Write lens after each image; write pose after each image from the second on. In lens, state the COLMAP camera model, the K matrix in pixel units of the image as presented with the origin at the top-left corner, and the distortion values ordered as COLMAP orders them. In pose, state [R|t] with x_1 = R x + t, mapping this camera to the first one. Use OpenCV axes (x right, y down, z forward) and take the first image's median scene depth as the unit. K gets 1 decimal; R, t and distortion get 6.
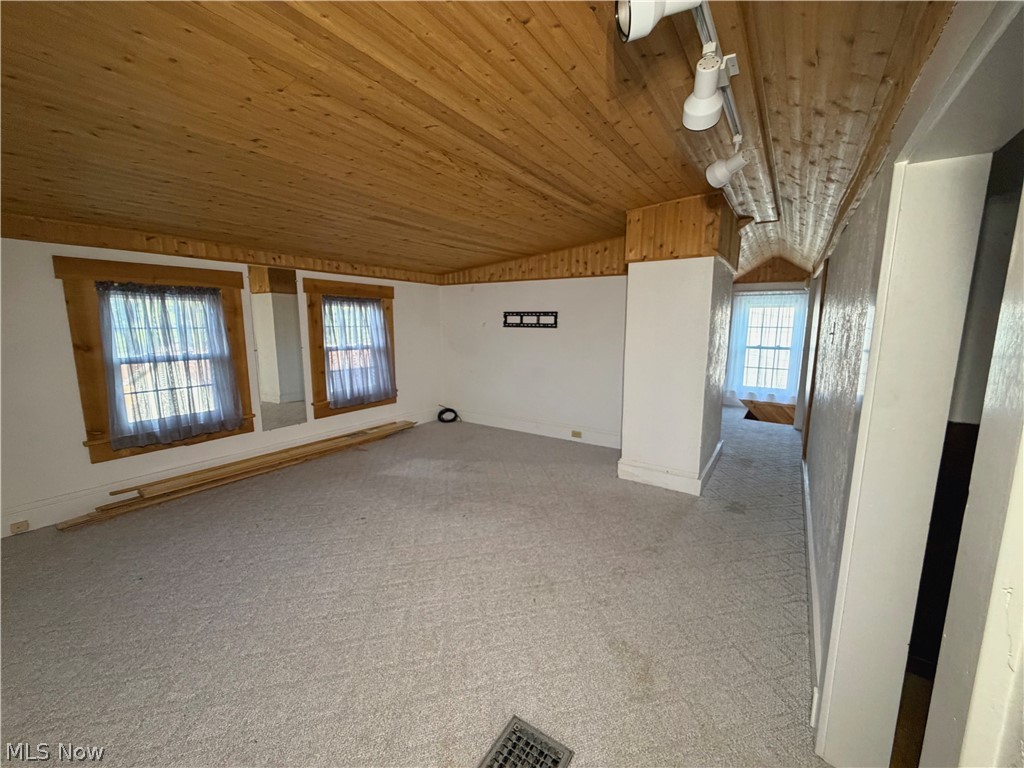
lens RADIAL K [[415.0, 0, 517.1], [0, 415.0, 387.7], [0, 0, 1]] dist [-0.001498, -0.000091]
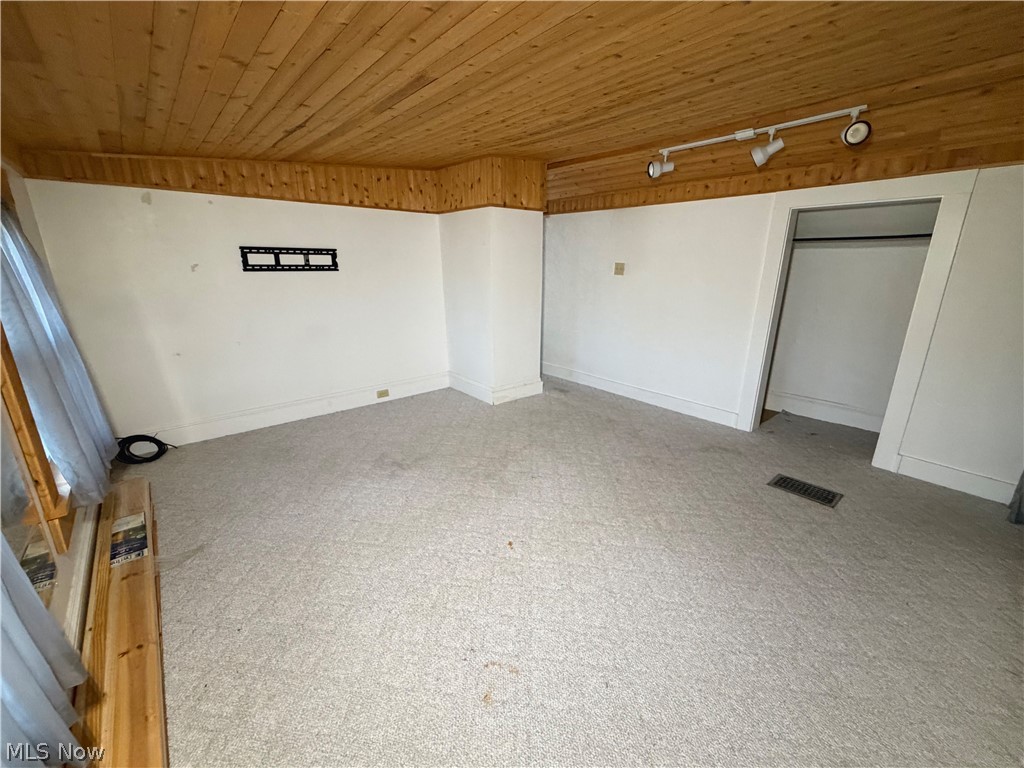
lens RADIAL K [[415.0, 0, 522.4], [0, 415.0, 382.8], [0, 0, 1]] dist [-0.001498, -0.000091]
pose [[0.268022, -0.272927, 0.923945, -0.969742], [0.149346, 0.959211, 0.240022, -0.127810], [-0.951767, 0.073657, 0.297850, 0.750522]]
